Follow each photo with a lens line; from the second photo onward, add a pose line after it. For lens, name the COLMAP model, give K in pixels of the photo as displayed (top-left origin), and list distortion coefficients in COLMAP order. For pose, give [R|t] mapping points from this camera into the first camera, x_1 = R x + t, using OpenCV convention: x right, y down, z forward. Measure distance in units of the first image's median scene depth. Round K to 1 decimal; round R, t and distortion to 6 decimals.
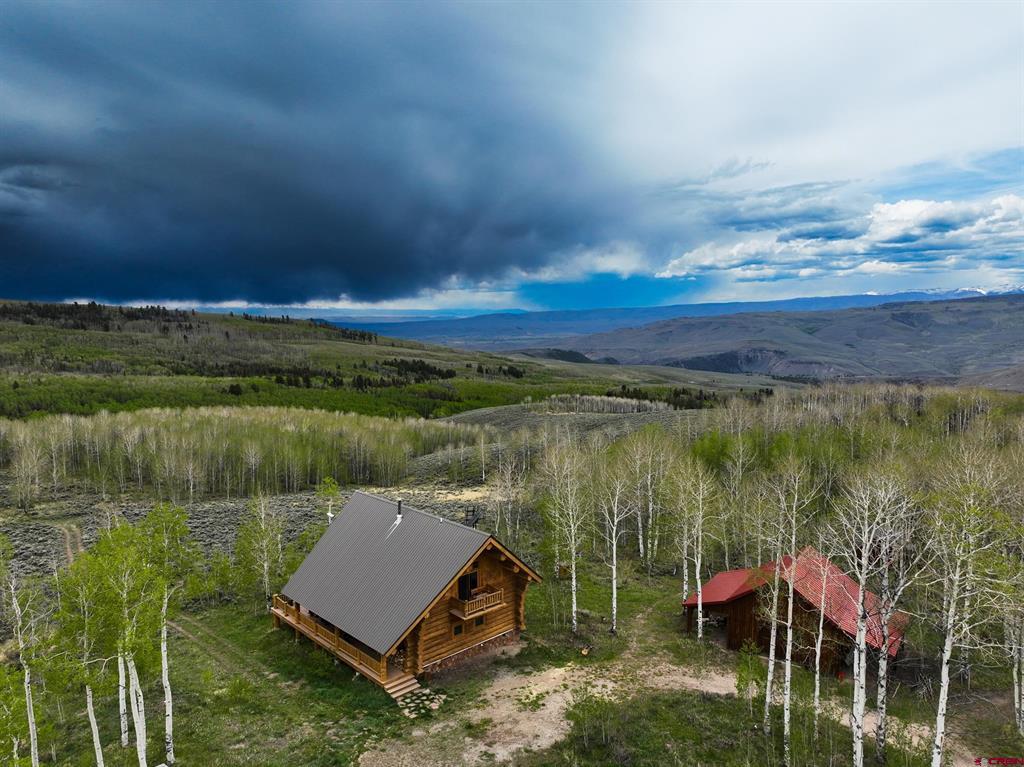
lens RADIAL K [[717.4, 0, 515.8], [0, 717.4, 380.4], [0, 0, 1]] dist [0.003576, 0.003998]
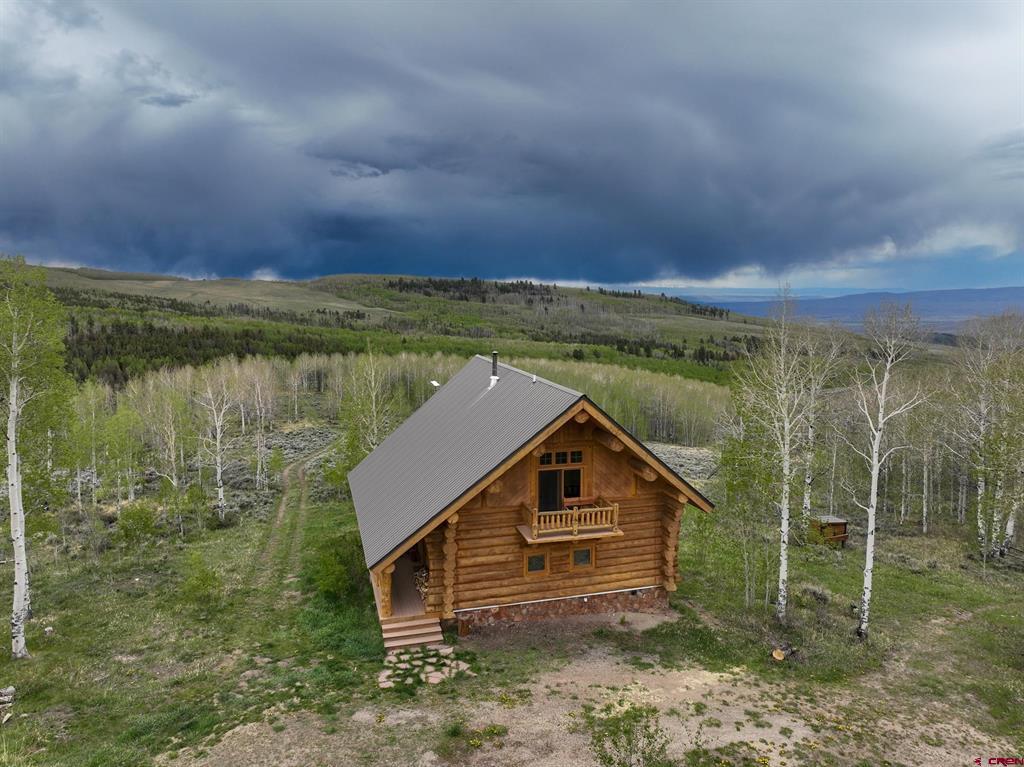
lens RADIAL K [[717.4, 0, 515.8], [0, 717.4, 380.4], [0, 0, 1]] dist [0.003576, 0.003998]
pose [[0.885298, 0.059489, -0.461202, 0.145509], [-0.046144, 0.998127, 0.040169, 0.161715], [0.462728, -0.014280, 0.886385, 0.437320]]
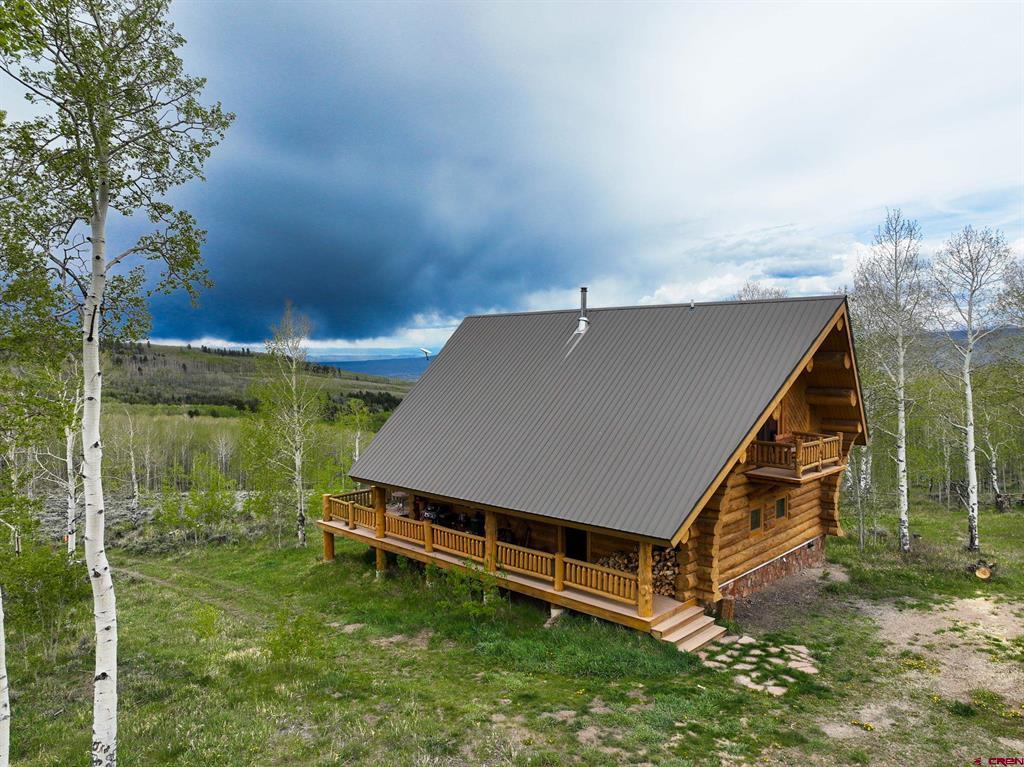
lens RADIAL K [[717.4, 0, 515.8], [0, 717.4, 380.4], [0, 0, 1]] dist [0.003576, 0.003998]
pose [[0.998621, -0.006726, 0.052065, -0.232545], [0.009467, 0.998572, -0.052578, 0.253510], [-0.051637, 0.052998, 0.997259, 0.488167]]
